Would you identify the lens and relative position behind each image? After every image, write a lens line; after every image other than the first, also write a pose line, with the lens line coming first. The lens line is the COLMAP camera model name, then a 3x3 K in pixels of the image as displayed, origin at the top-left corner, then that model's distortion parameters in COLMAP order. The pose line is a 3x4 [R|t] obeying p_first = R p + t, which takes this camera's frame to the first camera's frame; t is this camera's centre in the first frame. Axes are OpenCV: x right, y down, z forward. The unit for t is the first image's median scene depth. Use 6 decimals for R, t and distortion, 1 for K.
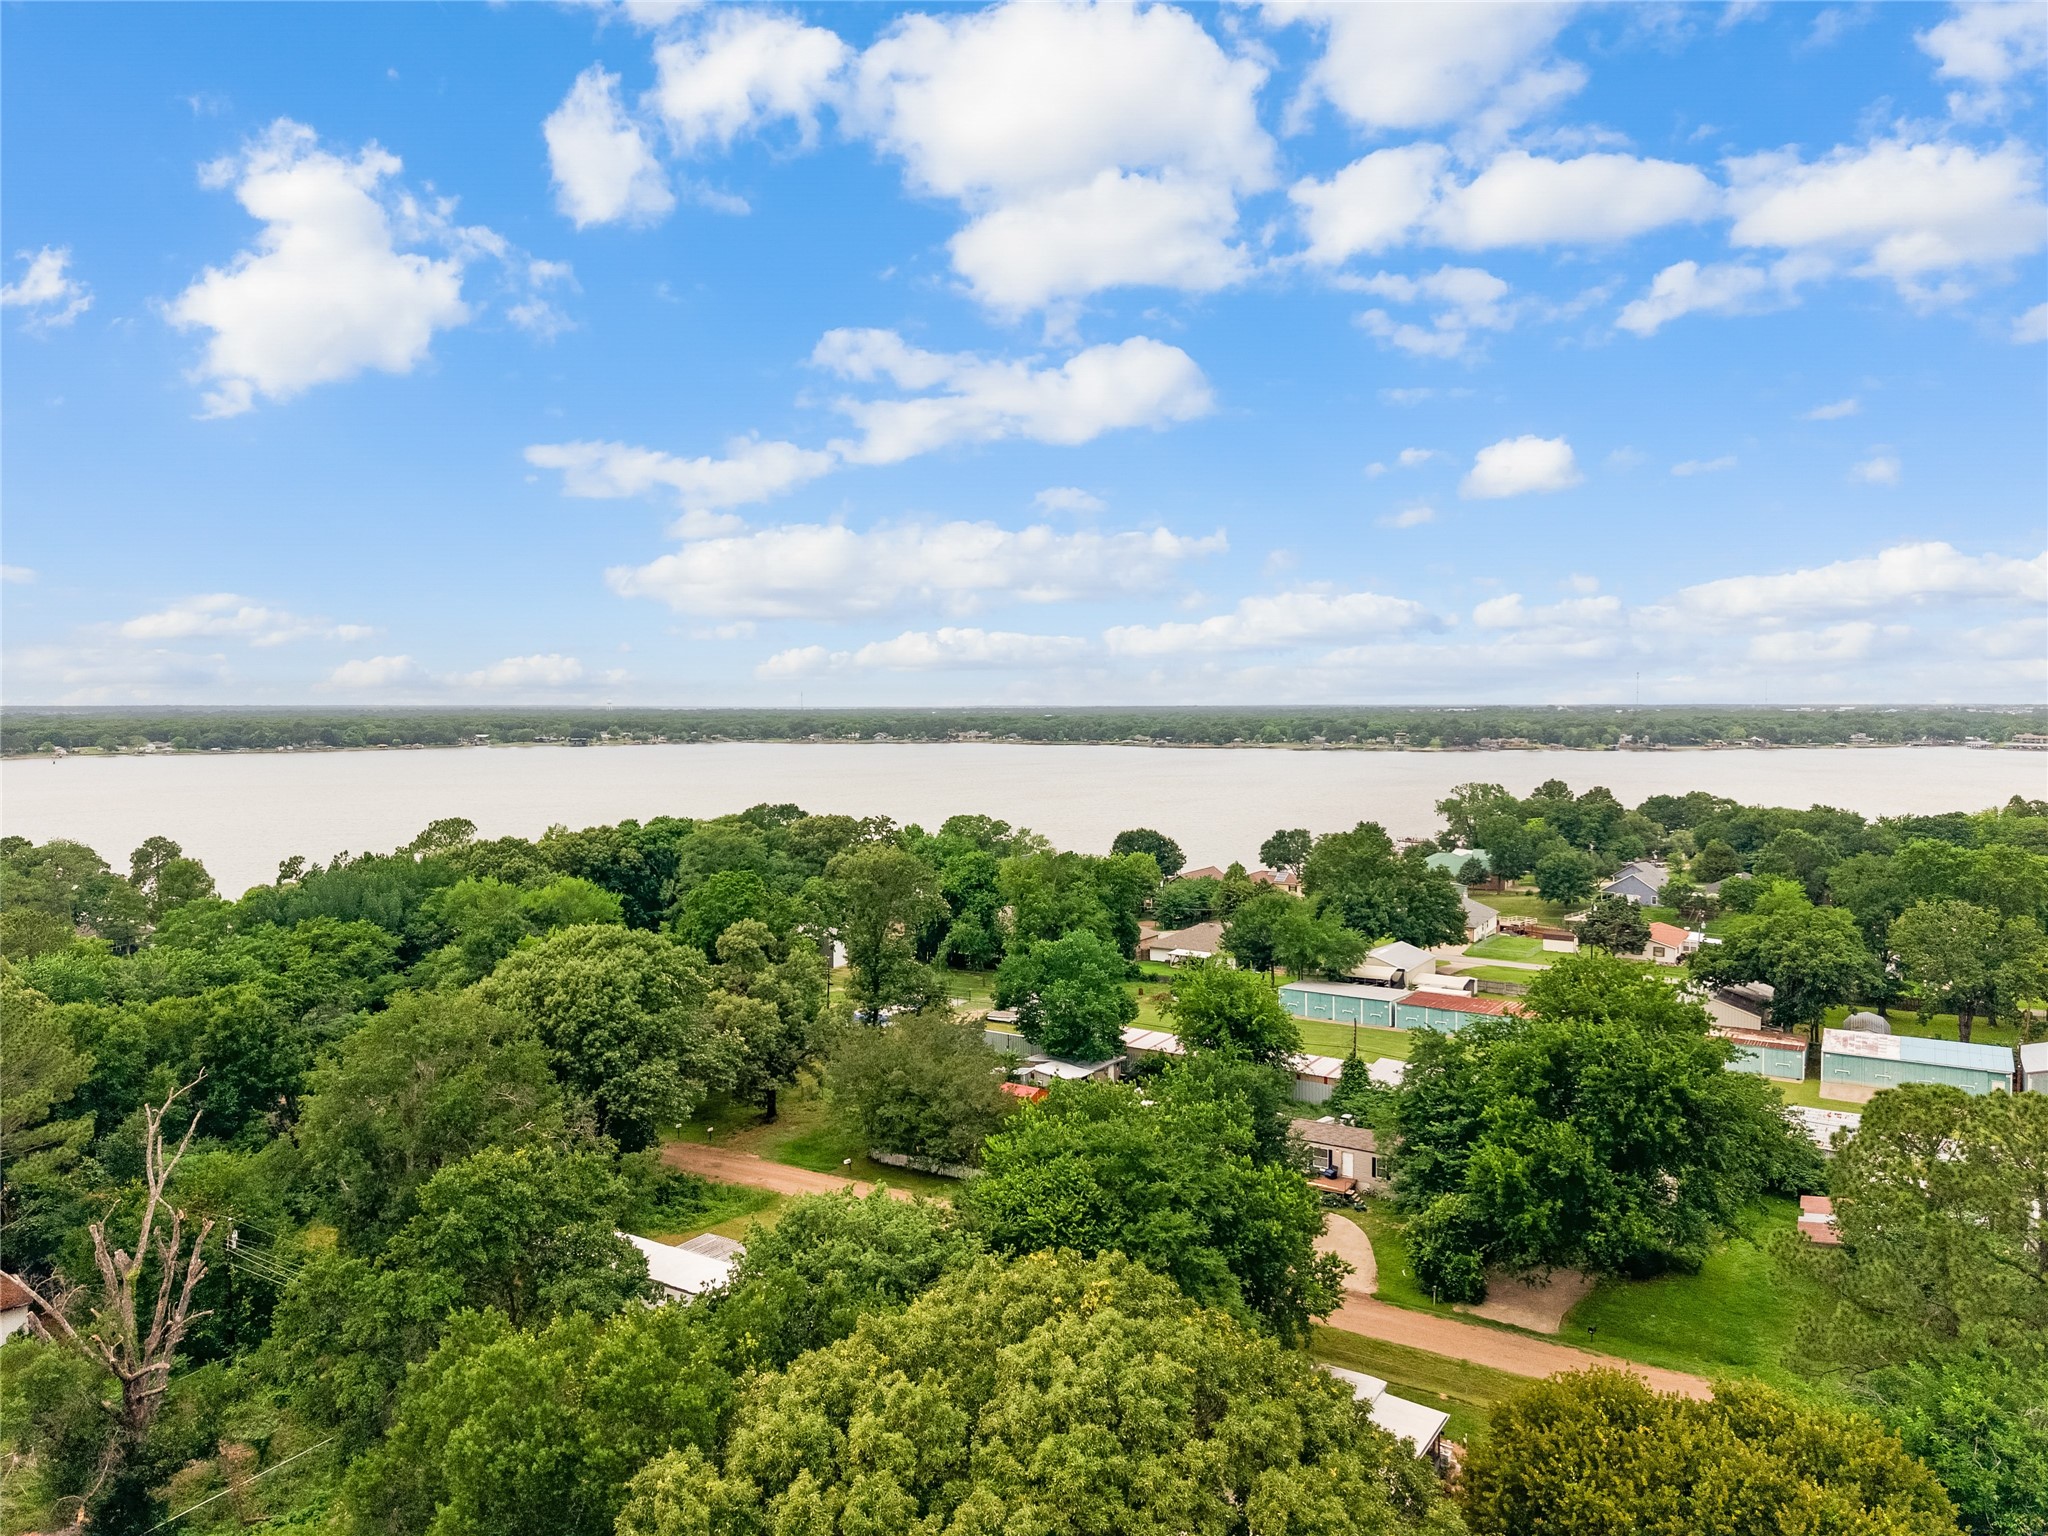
lens RADIAL K [[1402.4, 0, 1001.4], [0, 1402.4, 763.0], [0, 0, 1]] dist [0.009904, -0.006888]
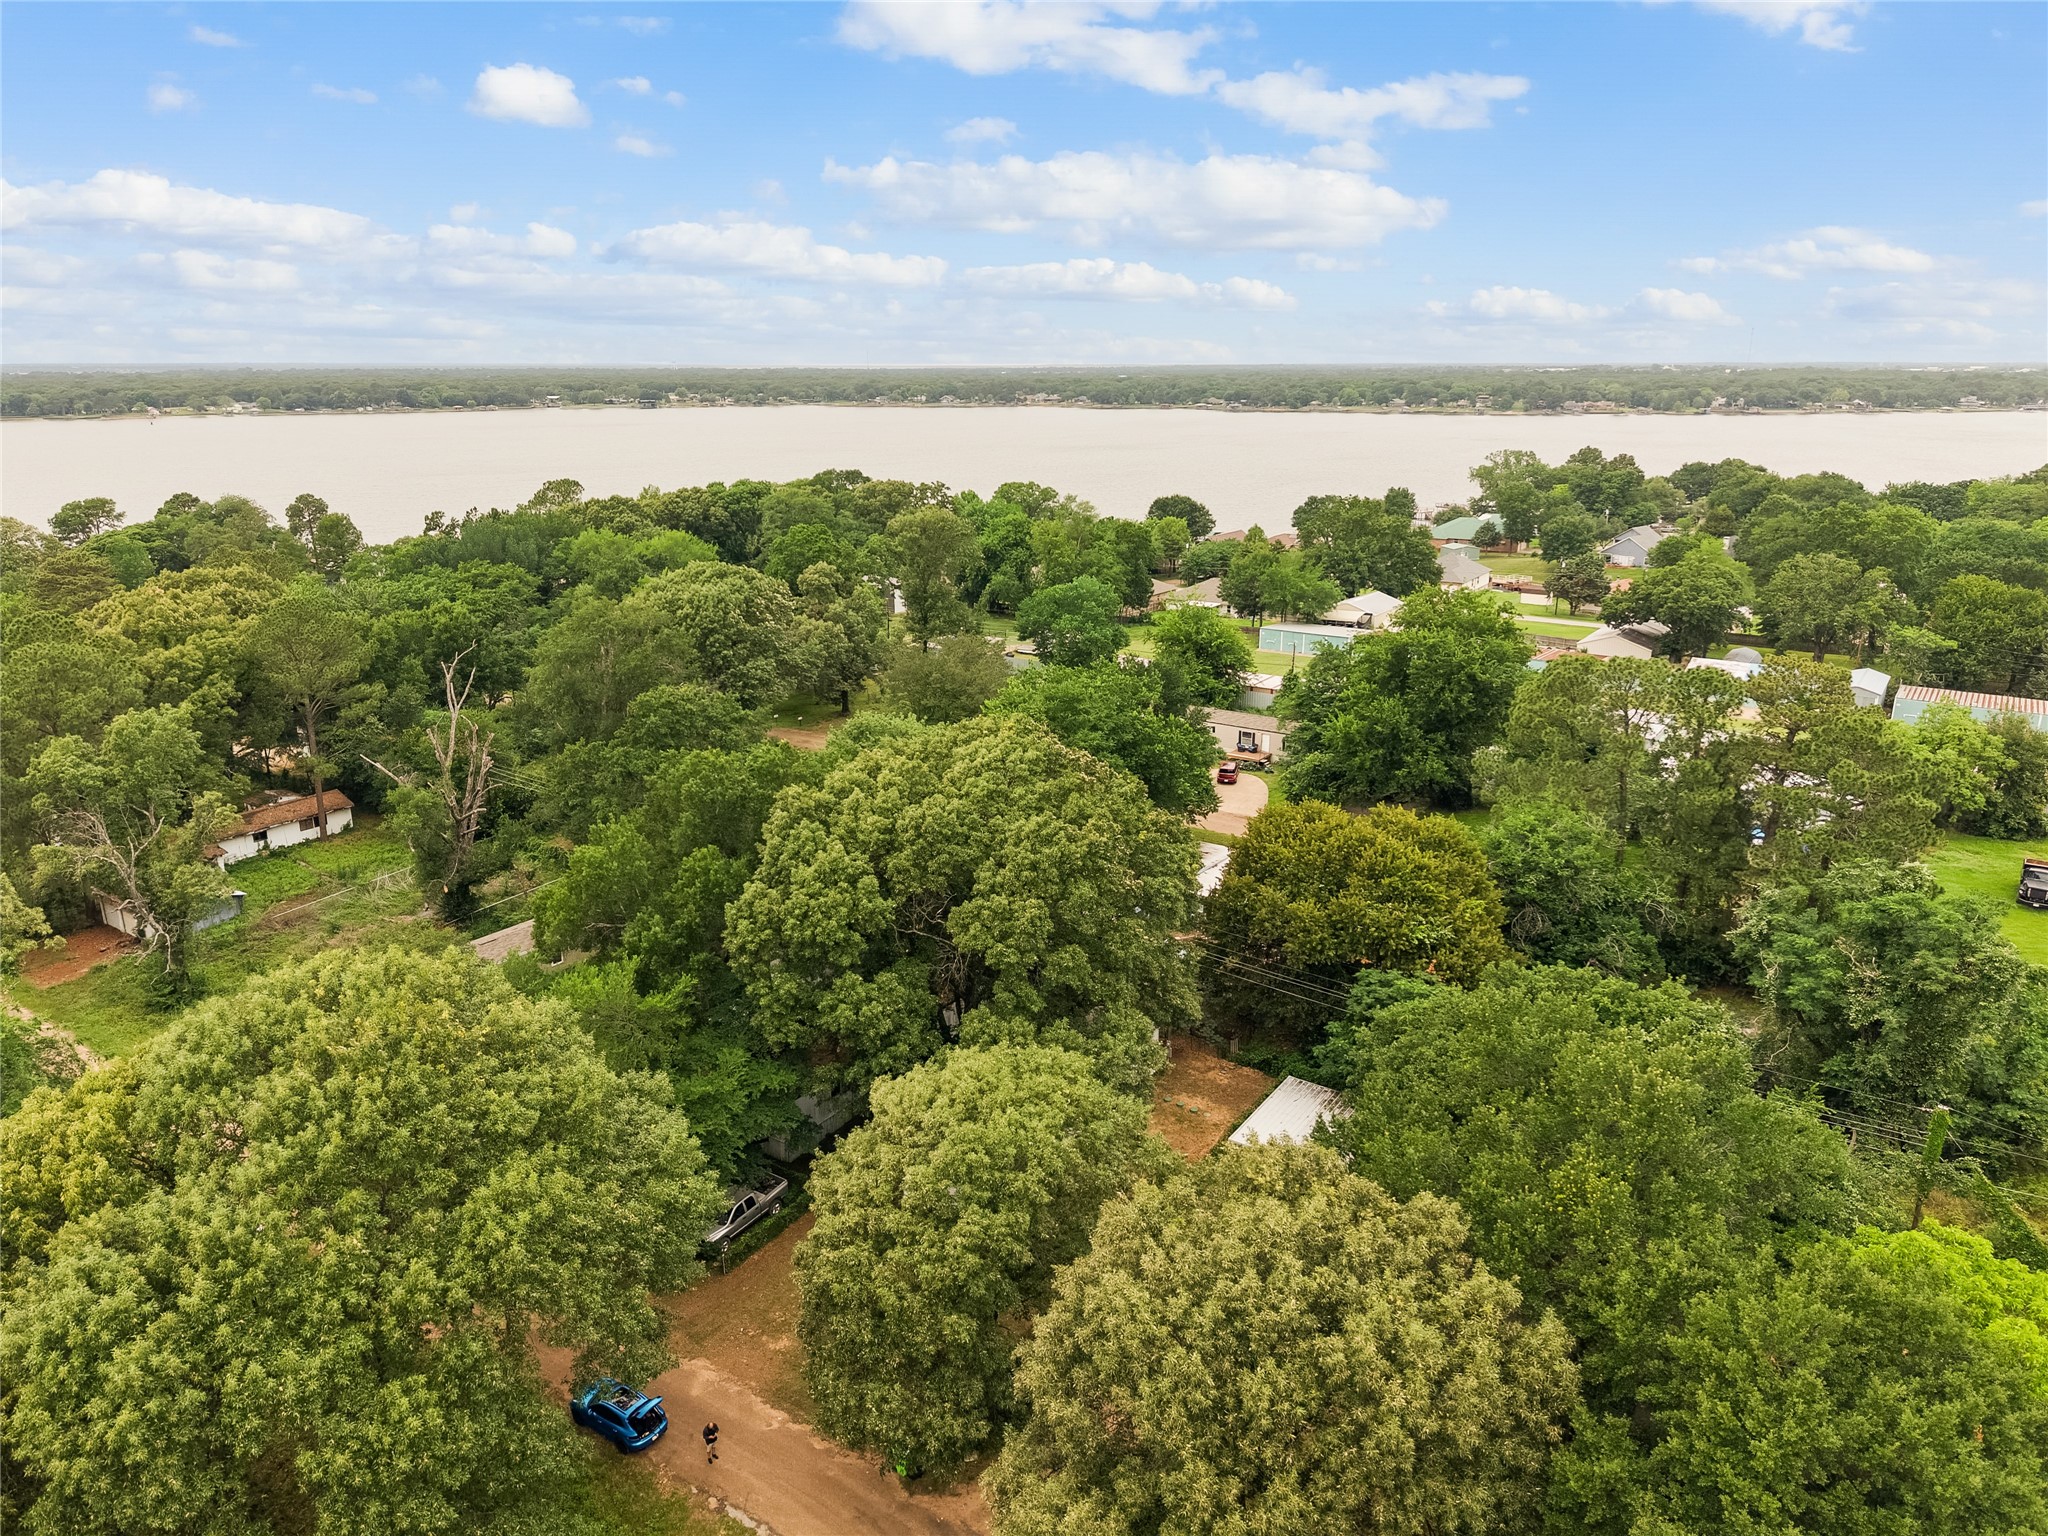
lens RADIAL K [[1390.9, 0, 1022.9], [0, 1390.9, 802.4], [0, 0, 1]] dist [0.047087, -0.059791]
pose [[0.999332, 0.012641, -0.034277, 0.037208], [-0.003301, 0.965637, 0.259874, -0.005447], [0.036384, -0.259588, 0.965034, -0.207255]]
